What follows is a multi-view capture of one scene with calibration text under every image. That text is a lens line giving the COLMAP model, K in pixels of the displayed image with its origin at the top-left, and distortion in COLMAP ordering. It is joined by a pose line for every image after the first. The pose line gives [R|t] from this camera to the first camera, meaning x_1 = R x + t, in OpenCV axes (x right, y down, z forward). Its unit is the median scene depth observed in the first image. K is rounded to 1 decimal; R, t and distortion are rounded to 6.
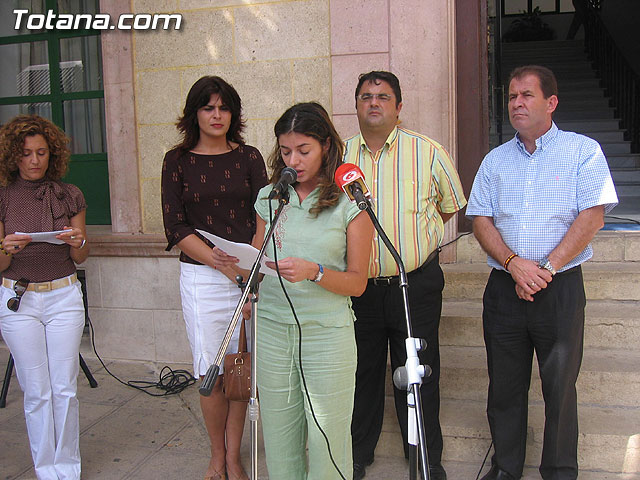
lens RADIAL K [[674.7, 0, 297.6], [0, 674.7, 239.2], [0, 0, 1]] dist [-0.092858, -0.008639]
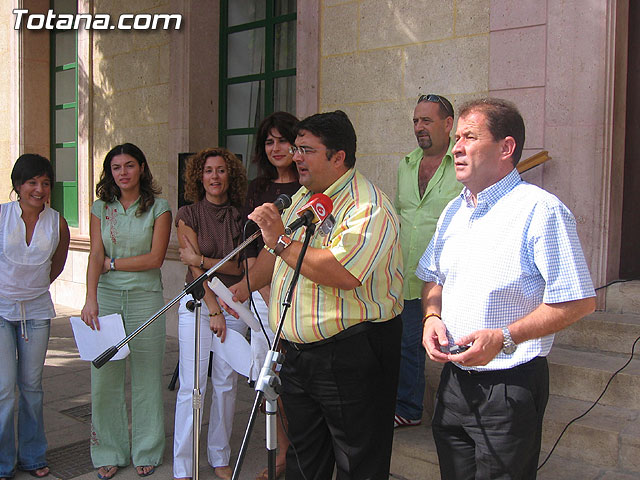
lens RADIAL K [[686.5, 0, 320.0], [0, 686.5, 240.0], [0, 0, 1]] dist [-0.111561, 0.012150]
pose [[0.903307, 0.066348, -0.423832, 0.271774], [-0.083738, 0.996233, -0.022516, -0.008781], [0.420742, 0.055830, 0.905461, -0.008188]]
